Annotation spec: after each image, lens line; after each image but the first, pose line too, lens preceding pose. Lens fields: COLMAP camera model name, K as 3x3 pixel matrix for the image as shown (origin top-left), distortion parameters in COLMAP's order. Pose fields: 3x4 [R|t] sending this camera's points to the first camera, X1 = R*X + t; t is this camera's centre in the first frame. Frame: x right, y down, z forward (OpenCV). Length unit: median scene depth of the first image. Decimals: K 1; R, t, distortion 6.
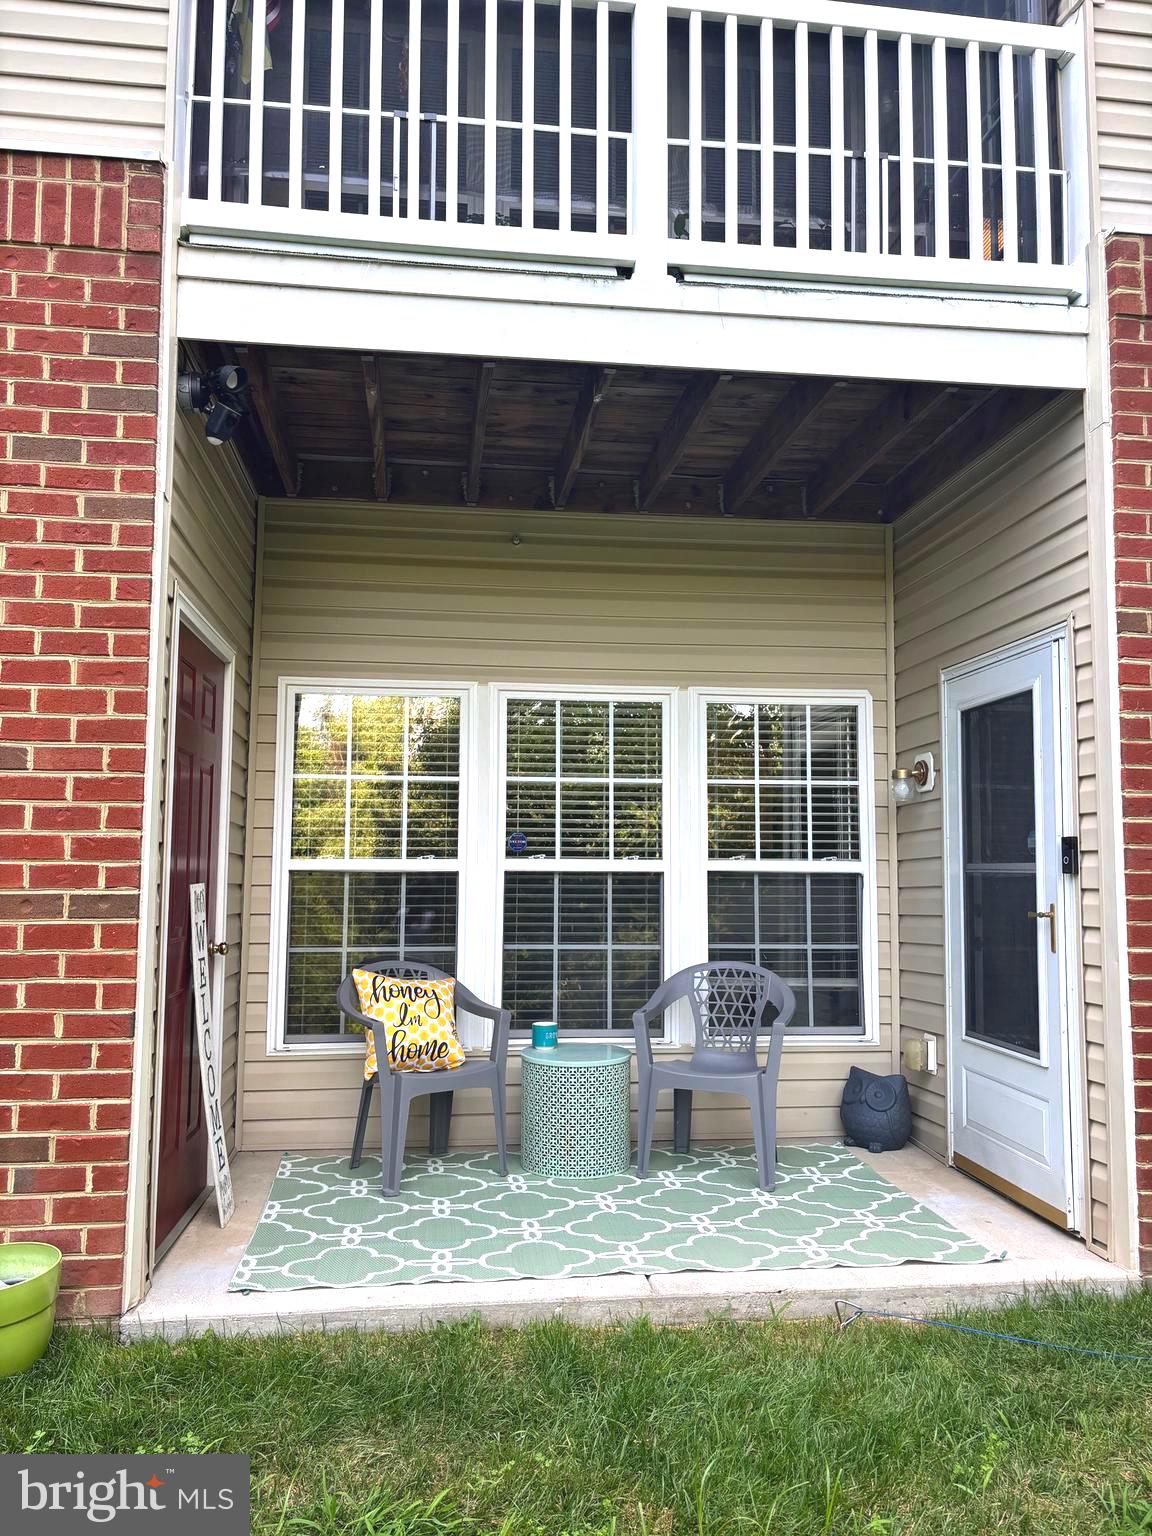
lens RADIAL K [[1156.5, 0, 571.7], [0, 1156.5, 771.1], [0, 0, 1]] dist [0.044486, -0.027576]
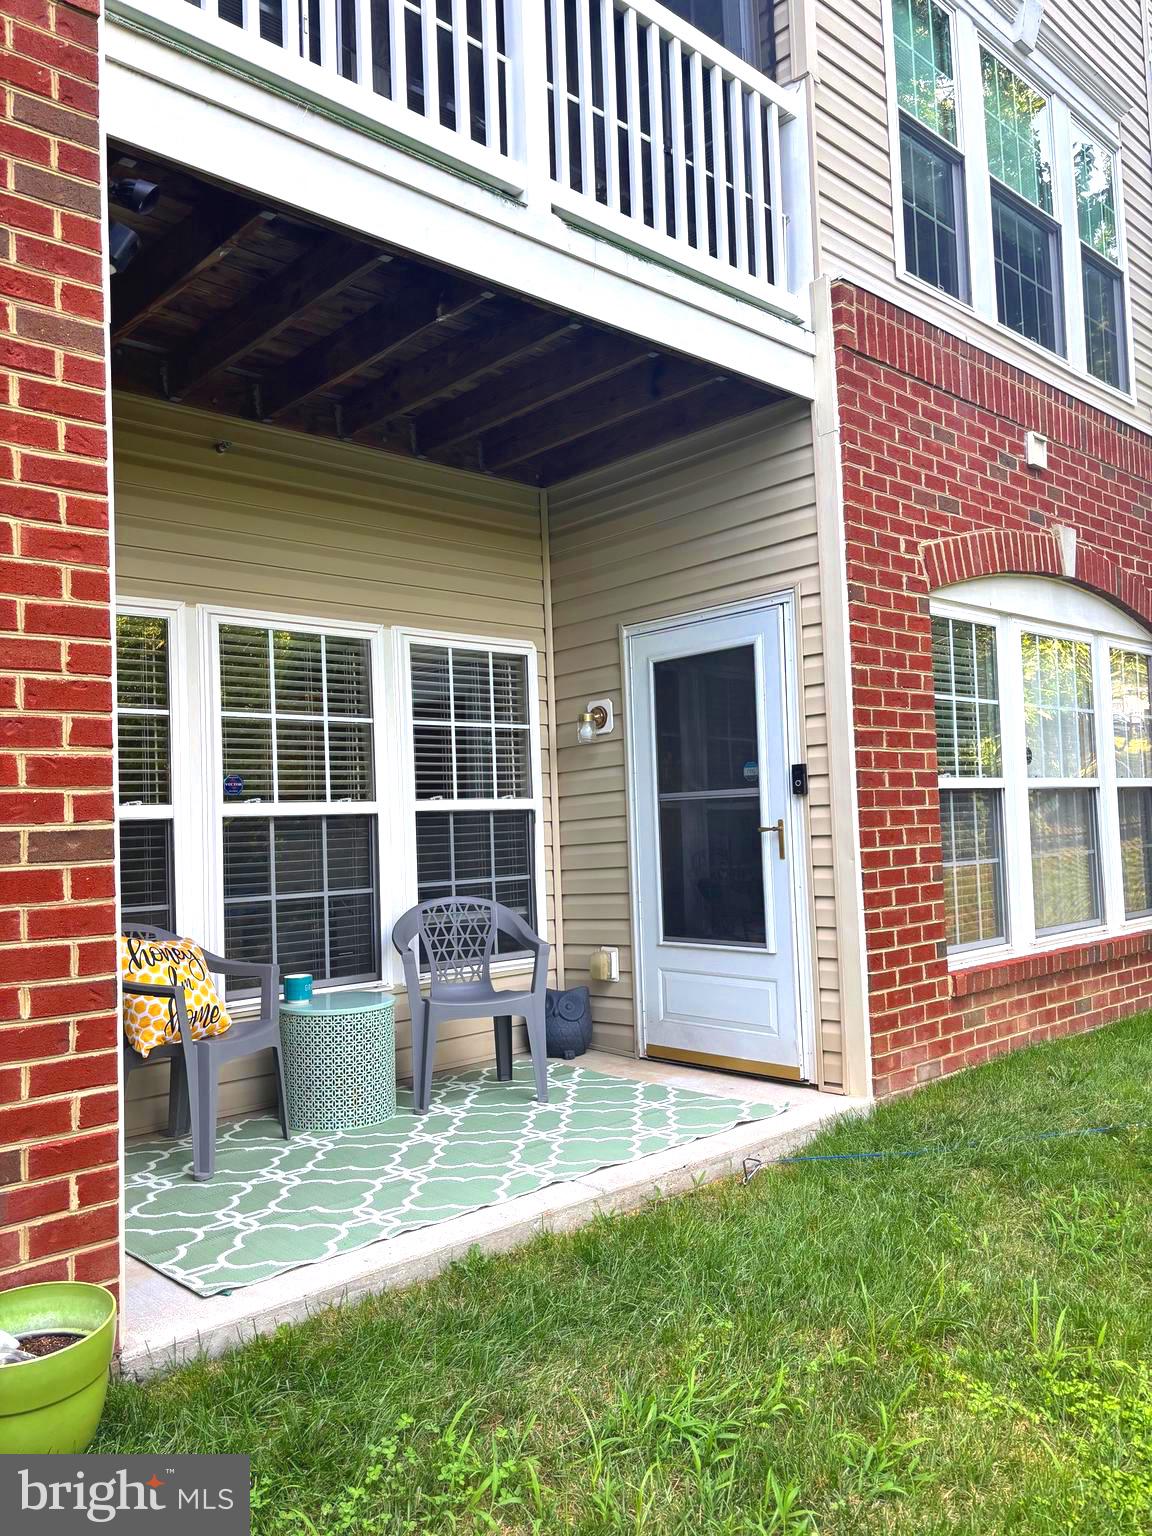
lens RADIAL K [[1156.5, 0, 555.0], [0, 1156.5, 770.3], [0, 0, 1]] dist [0.044486, -0.027576]
pose [[0.816042, -0.005658, 0.577965, -0.477730], [-0.007912, 0.999749, 0.020959, 0.037989], [-0.577938, -0.021676, 0.815792, 0.145609]]
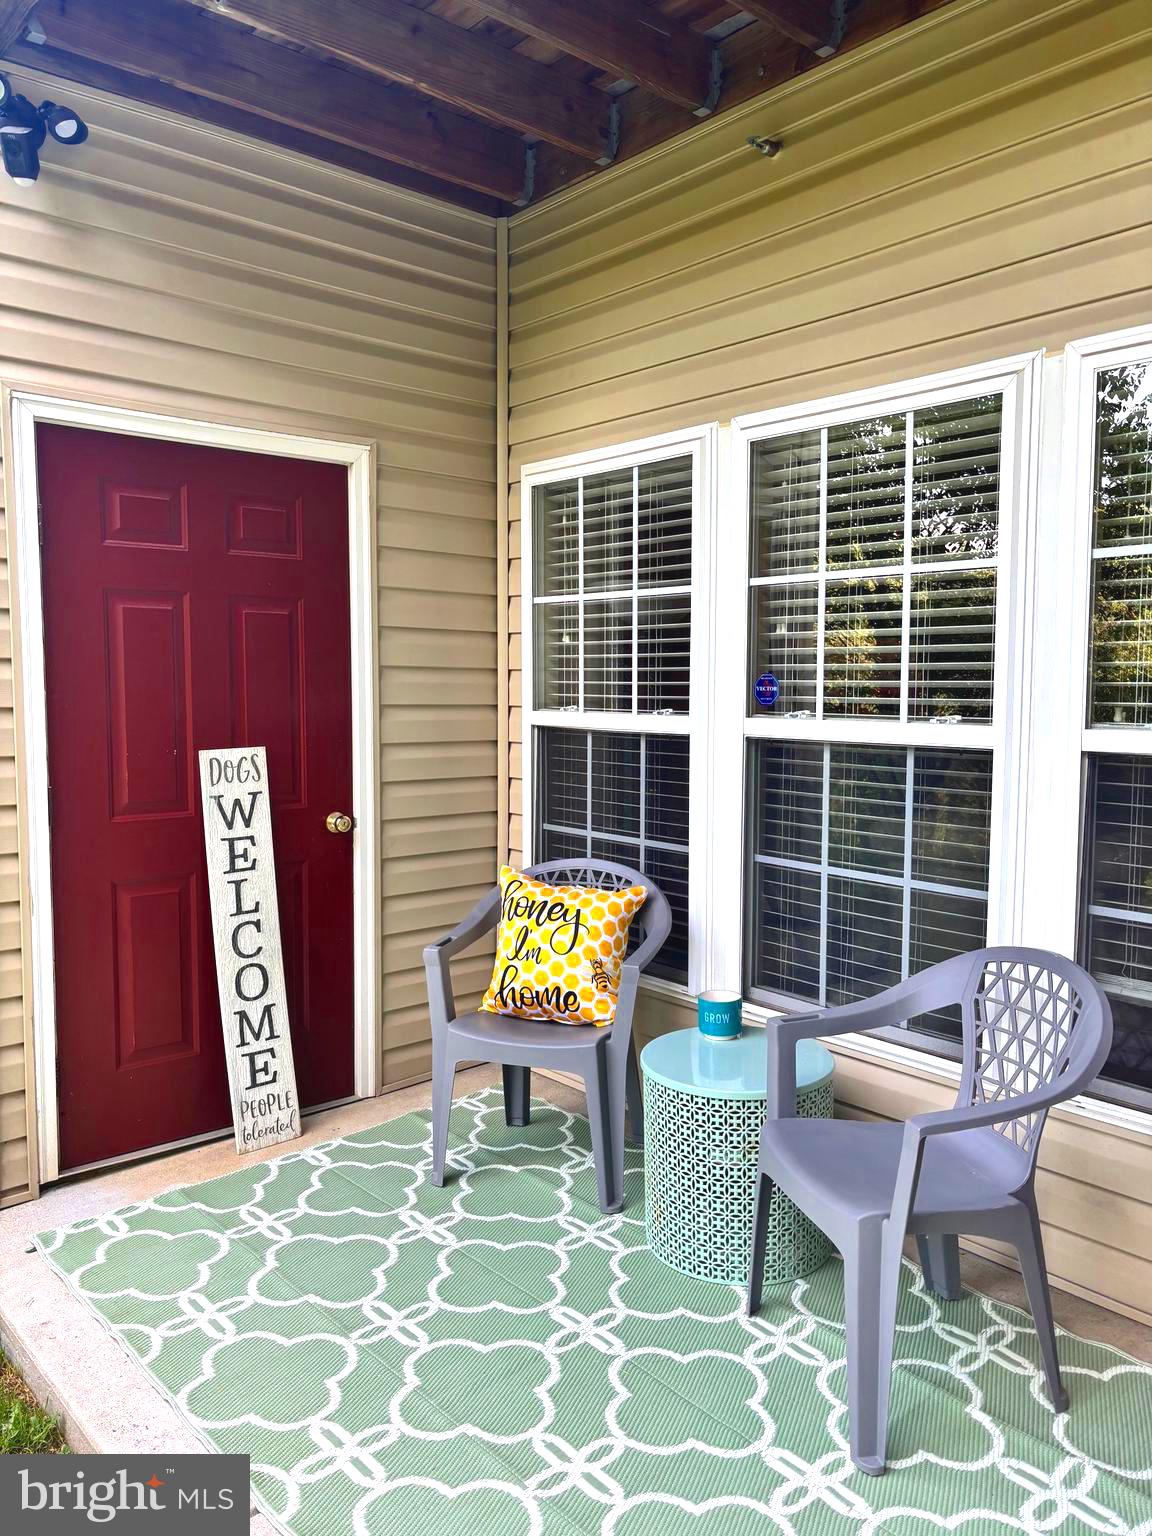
lens RADIAL K [[1156.5, 0, 570.2], [0, 1156.5, 773.0], [0, 0, 1]] dist [0.044486, -0.027576]
pose [[0.558596, 0.063990, -0.826968, 0.510578], [0.079519, 0.988296, 0.130186, 0.024085], [0.825620, -0.138481, 0.546969, 0.755776]]
